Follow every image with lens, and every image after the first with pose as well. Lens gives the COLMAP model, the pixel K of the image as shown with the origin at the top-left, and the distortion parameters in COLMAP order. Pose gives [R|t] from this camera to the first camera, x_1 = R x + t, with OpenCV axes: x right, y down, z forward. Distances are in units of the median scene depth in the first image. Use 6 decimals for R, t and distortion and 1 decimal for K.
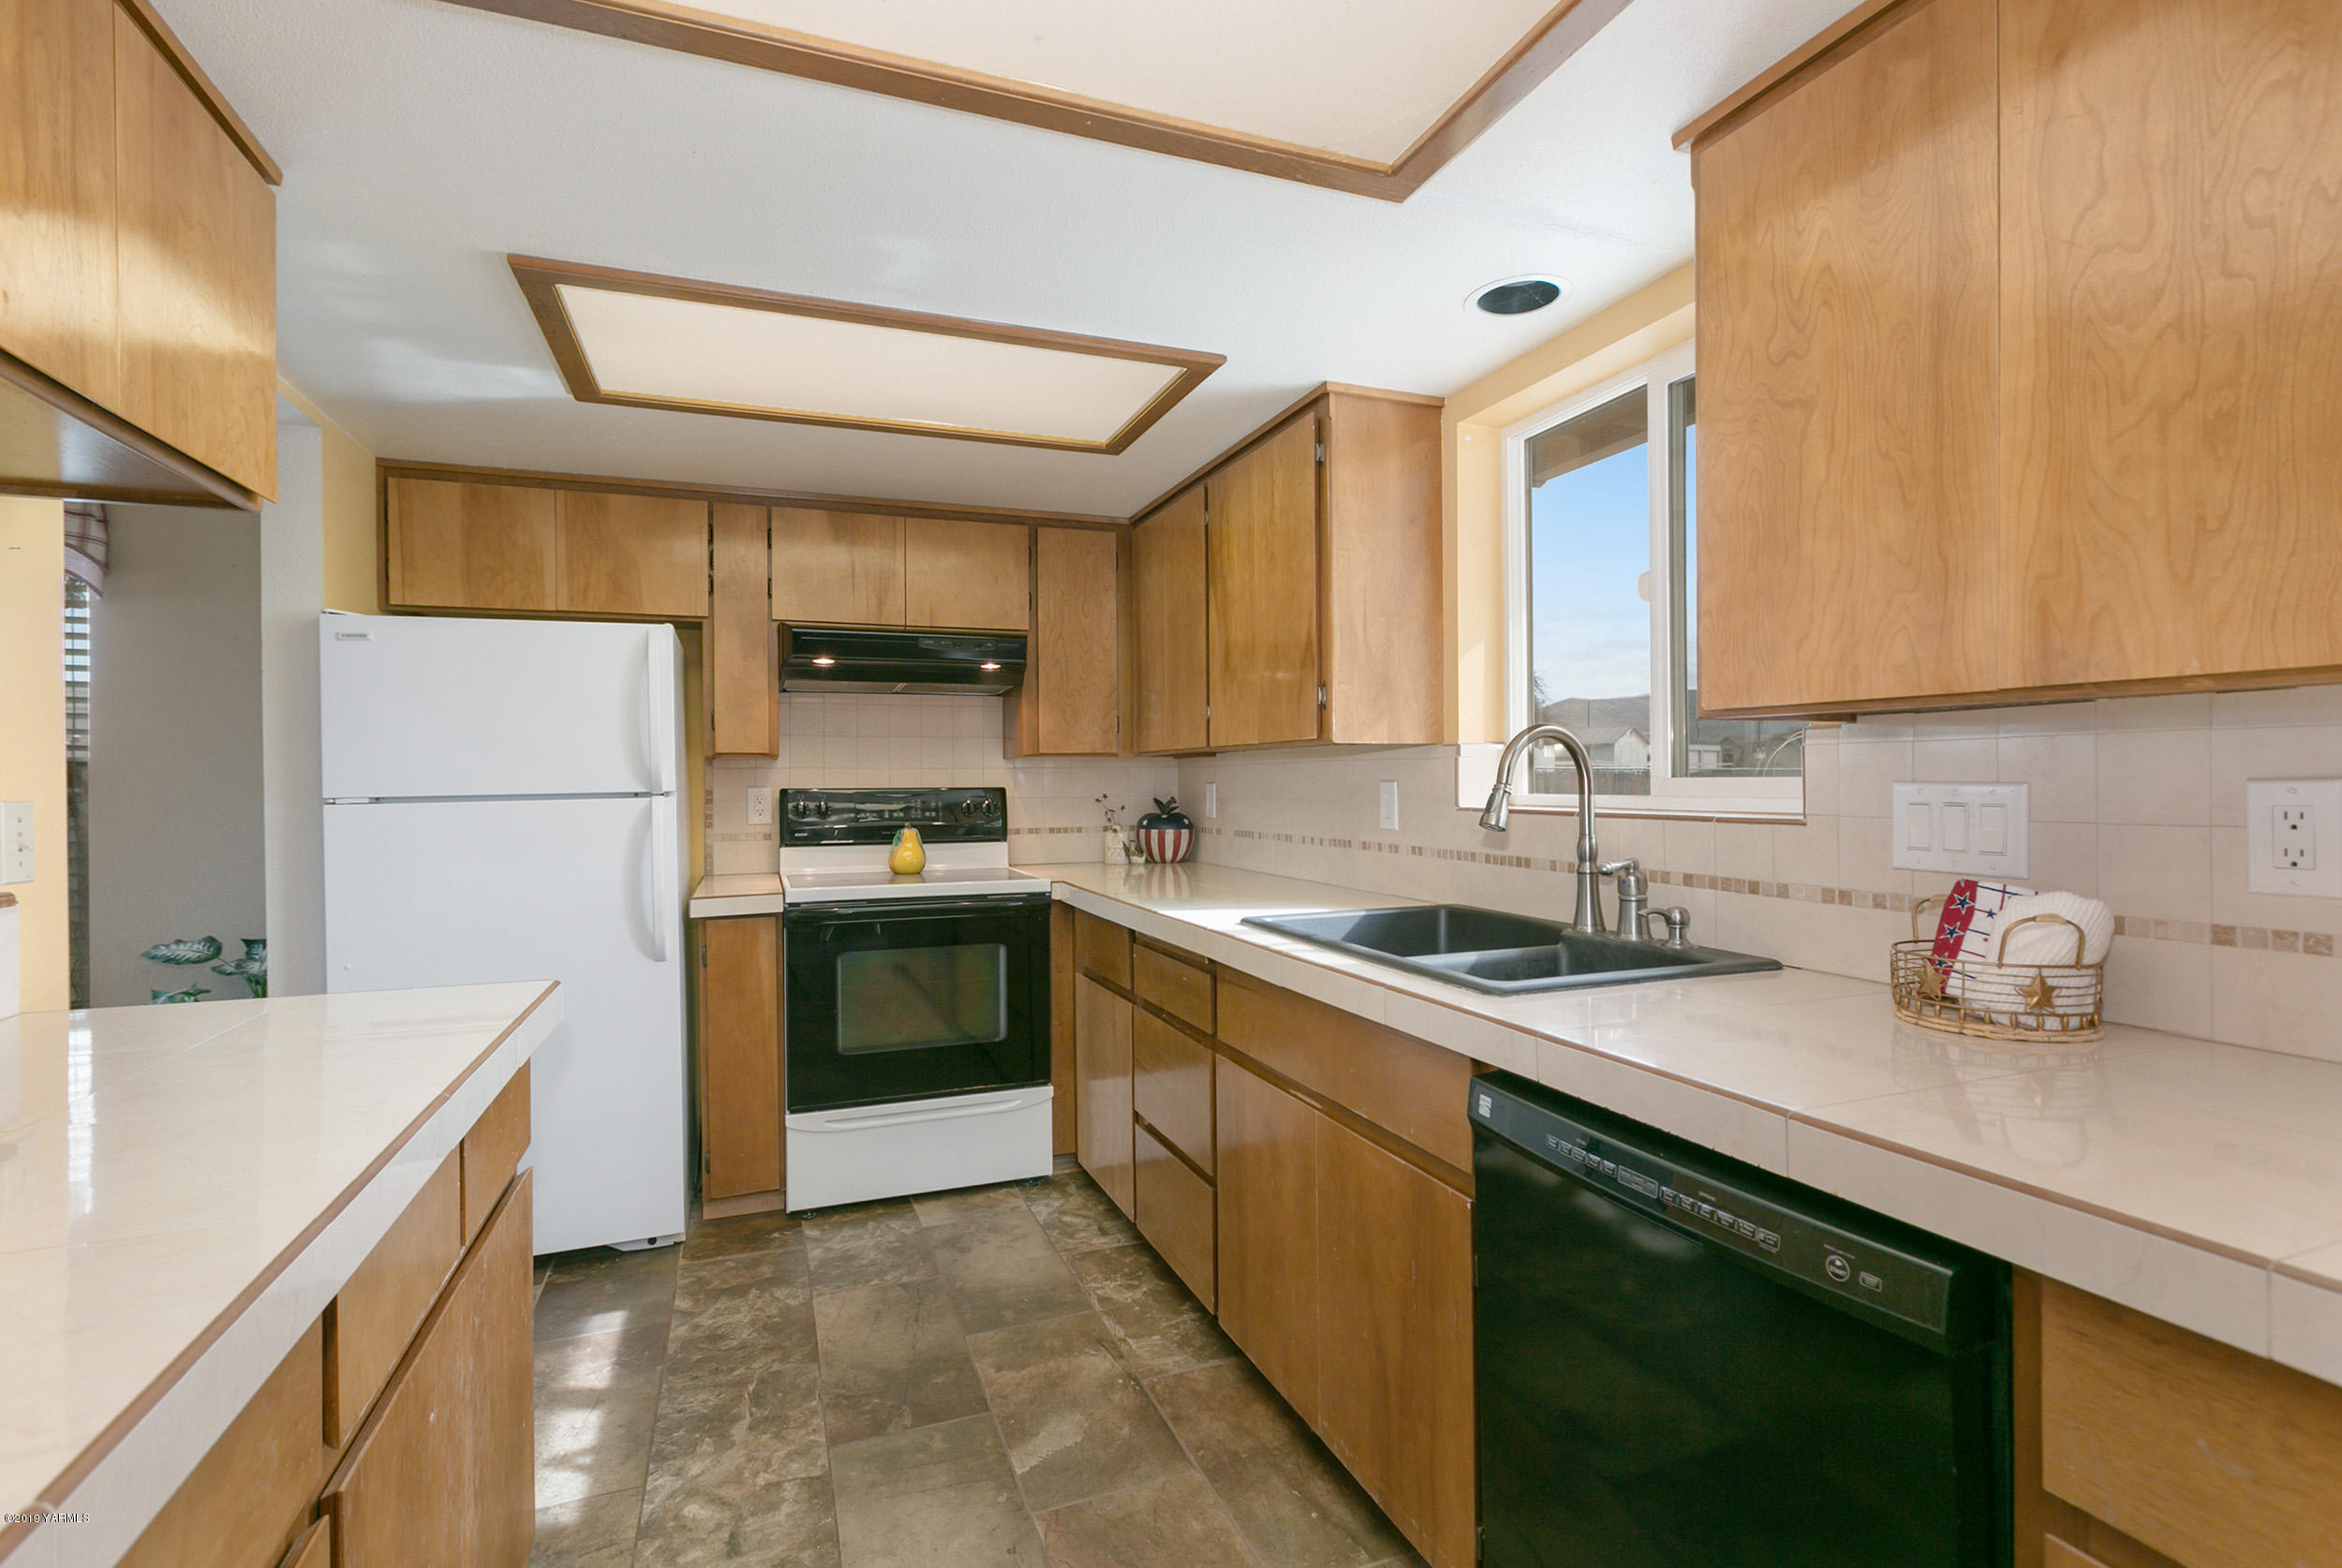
lens RADIAL K [[1058.5, 0, 1171.0], [0, 1058.5, 784.0], [0, 0, 1]] dist [-0.002945, 0.000543]
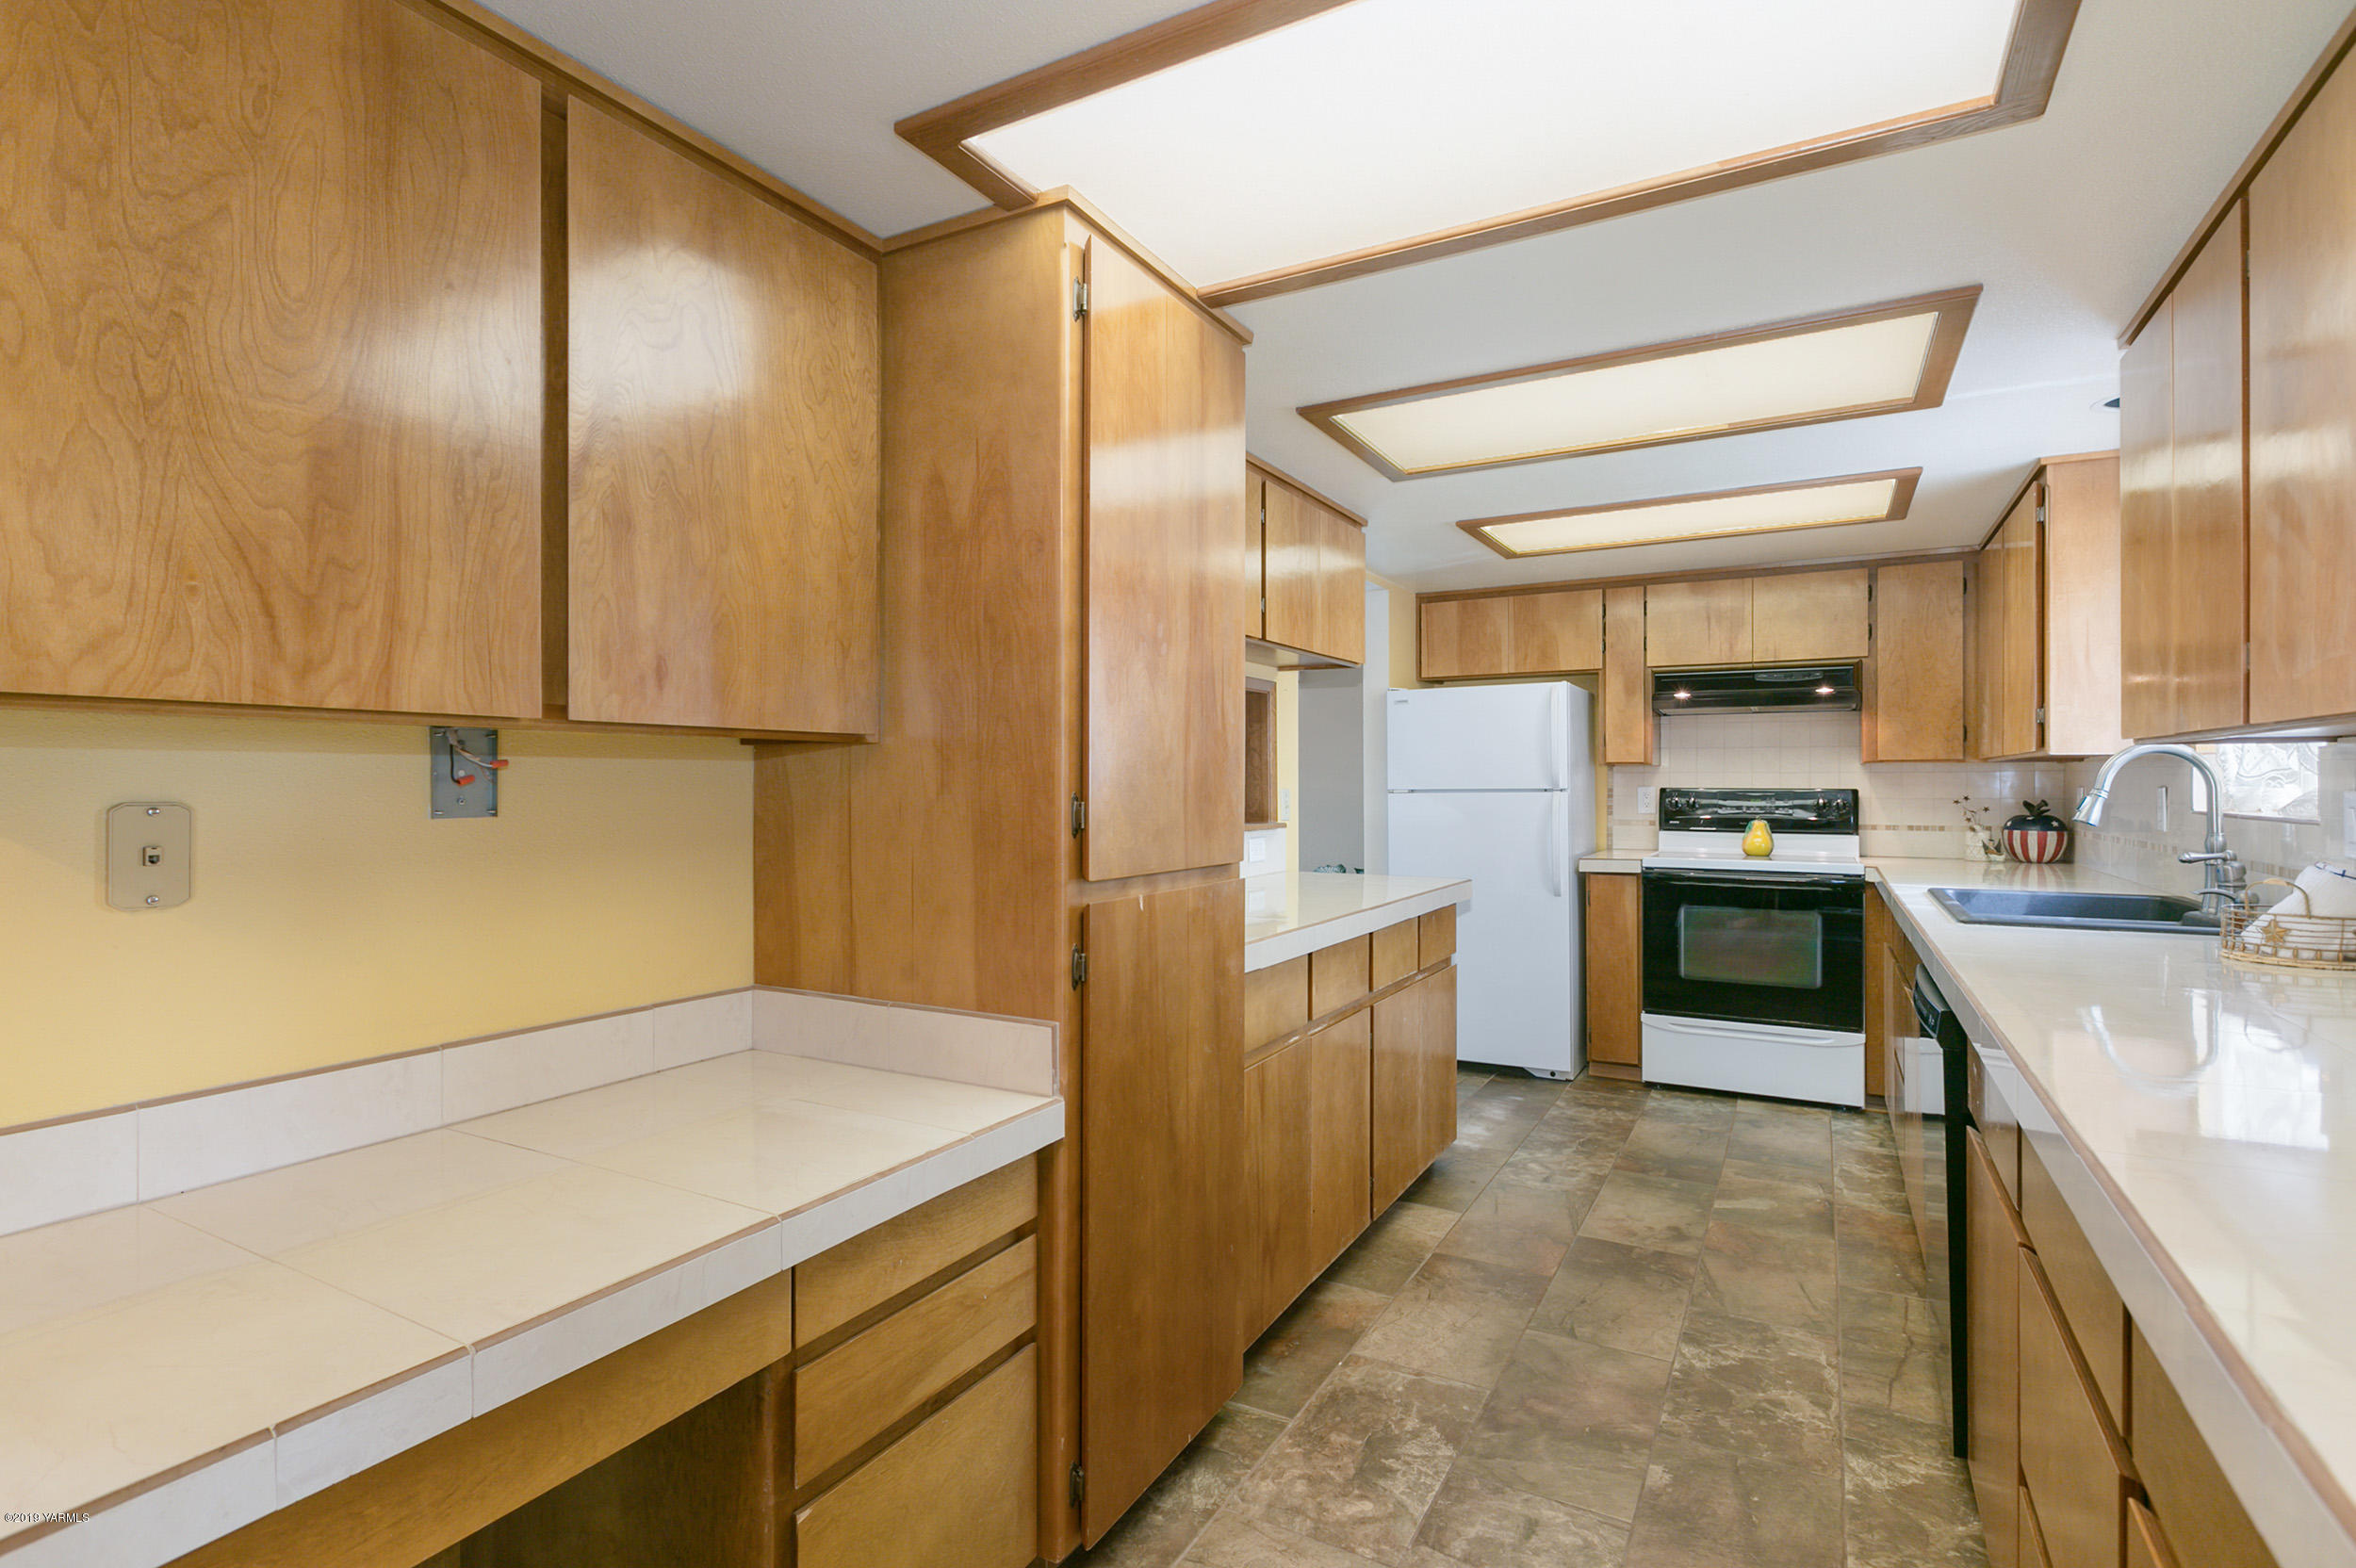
lens RADIAL K [[1143.1, 0, 1178.0], [0, 1143.1, 784.0], [0, 0, 1]] dist [0.094877, -0.000012]
pose [[0.639619, 0.008839, -0.768641, 0.438311], [-0.008135, 0.999956, 0.004729, -0.002694], [0.768649, 0.003228, 0.639663, -0.491159]]
